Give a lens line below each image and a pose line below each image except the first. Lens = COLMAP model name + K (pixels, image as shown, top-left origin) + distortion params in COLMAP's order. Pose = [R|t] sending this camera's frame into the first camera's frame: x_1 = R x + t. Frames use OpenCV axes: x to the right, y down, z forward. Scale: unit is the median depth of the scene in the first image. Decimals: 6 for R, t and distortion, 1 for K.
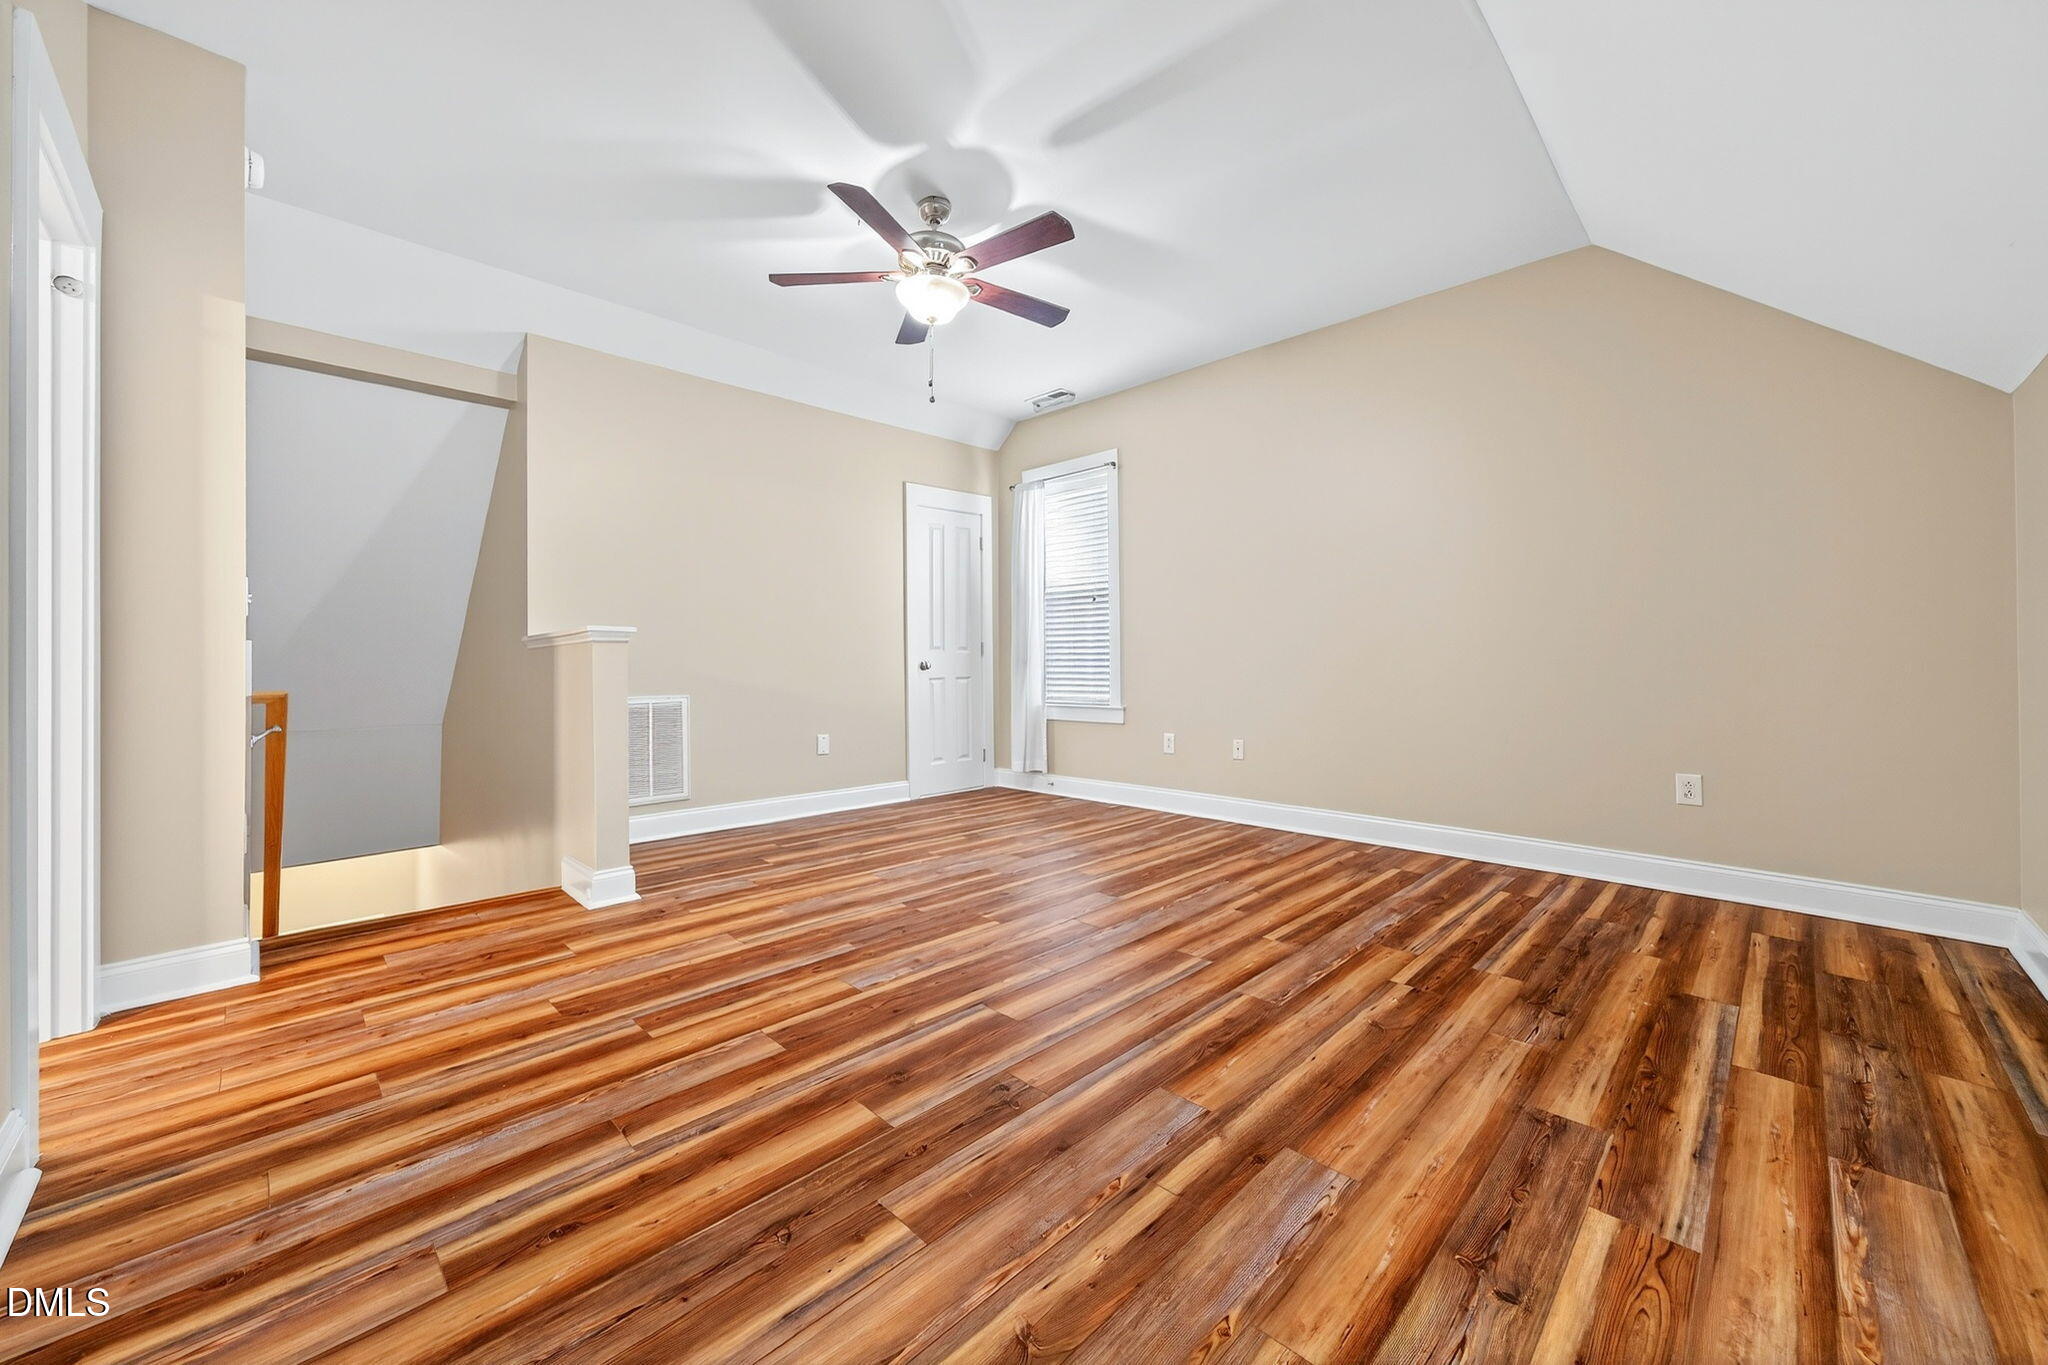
lens RADIAL K [[752.8, 0, 1022.4], [0, 752.8, 670.7], [0, 0, 1]] dist [-0.007411, -0.000100]
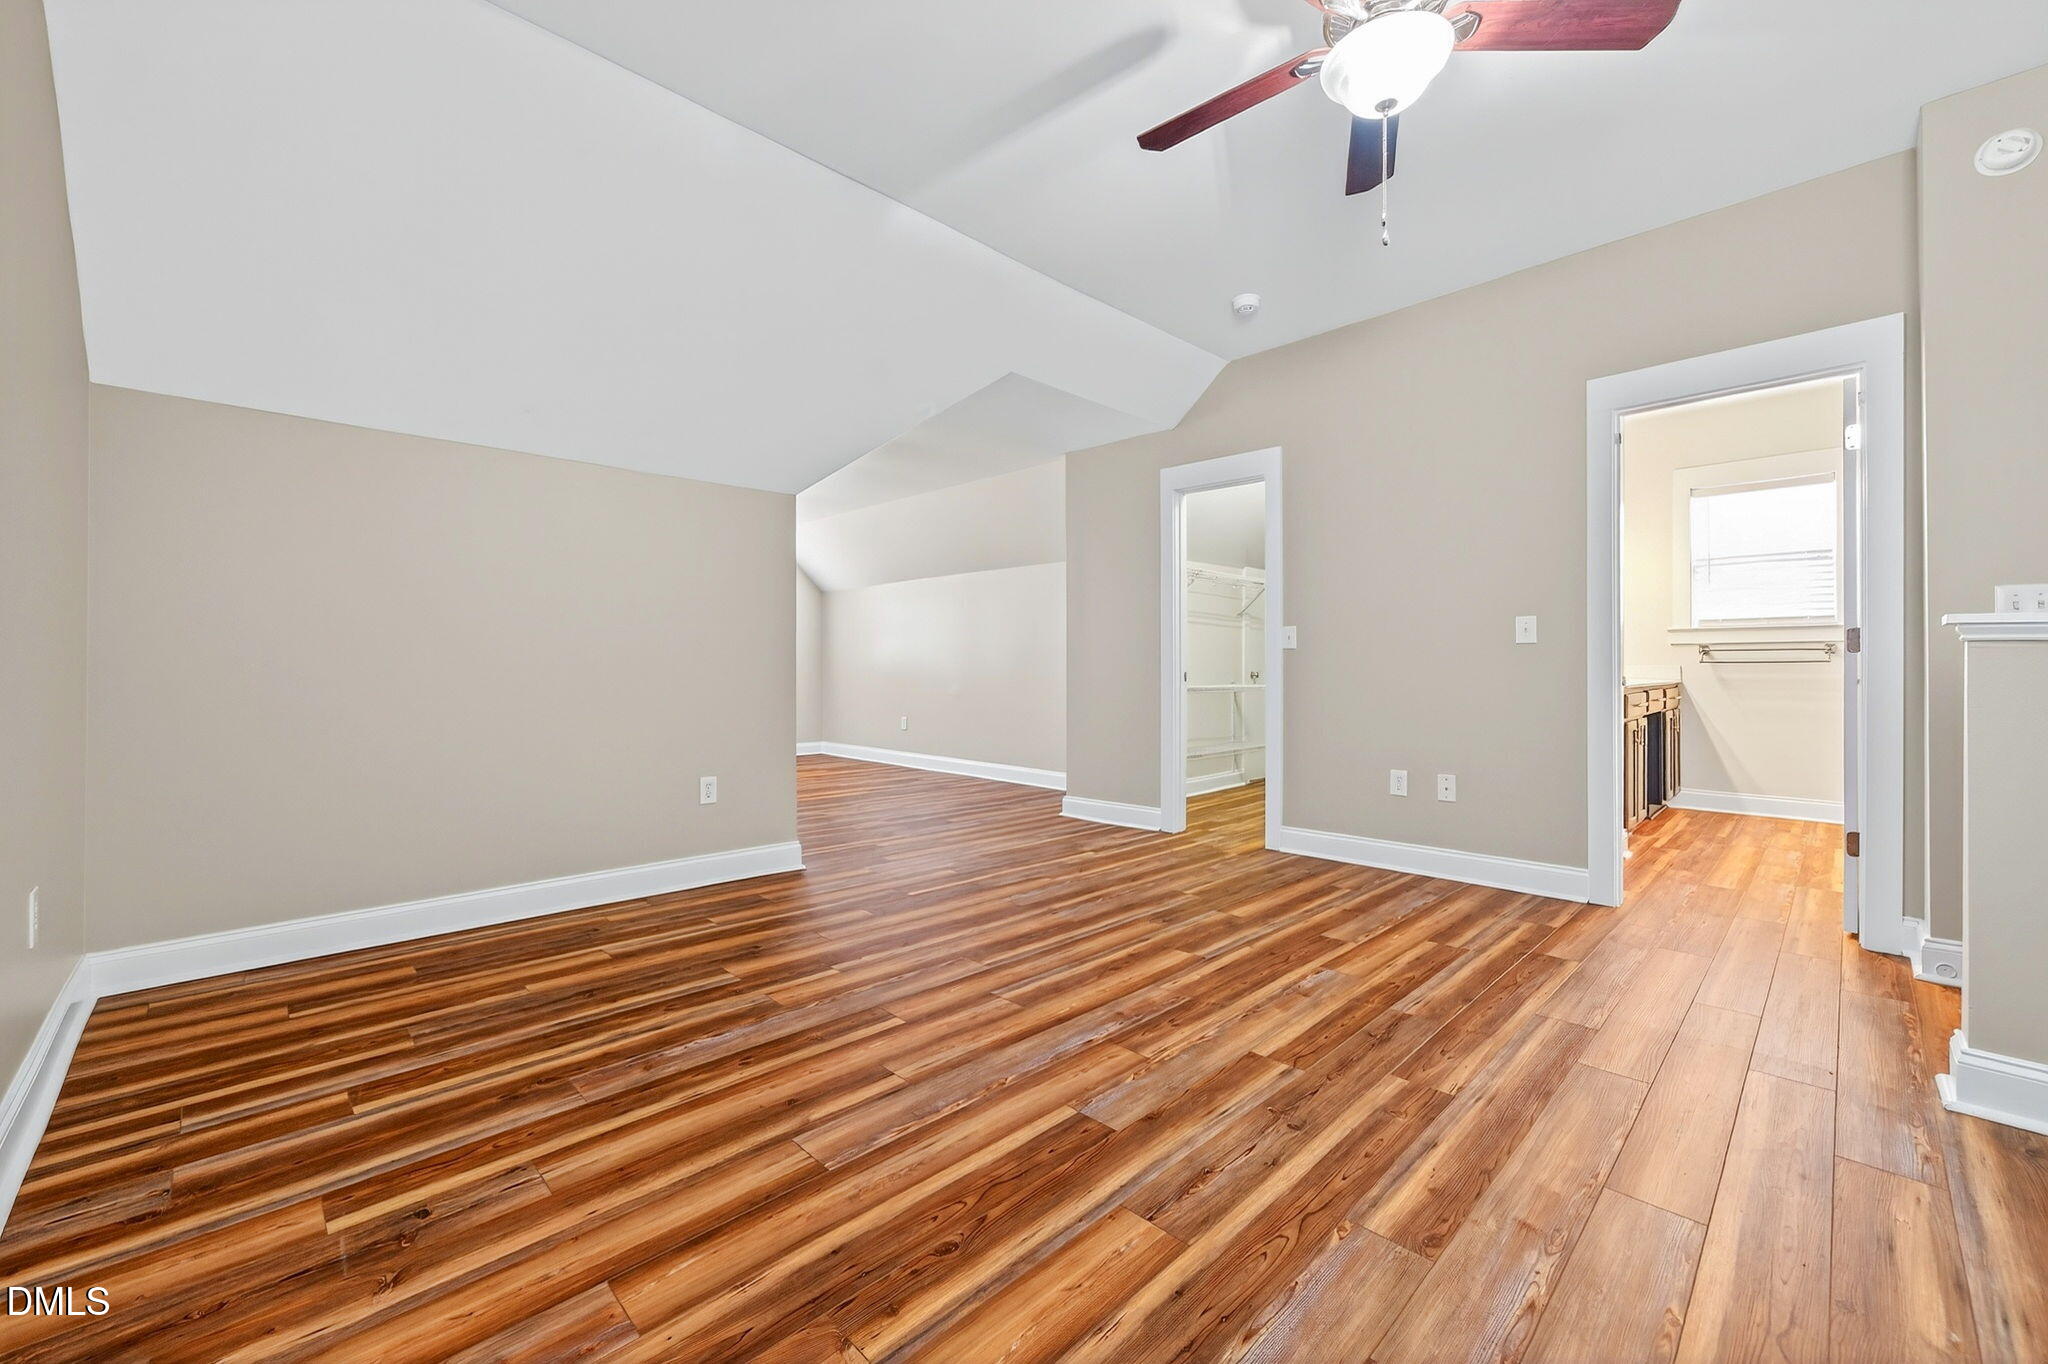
lens RADIAL K [[813.4, 0, 1027.0], [0, 813.4, 670.9], [0, 0, 1]] dist [-0.000283, -0.000040]
pose [[-0.999999, 0.001661, 0.000020, 0.227371], [0.001661, 0.999921, 0.012441, -0.034222], [0.000000, 0.012441, -0.999923, 2.217361]]
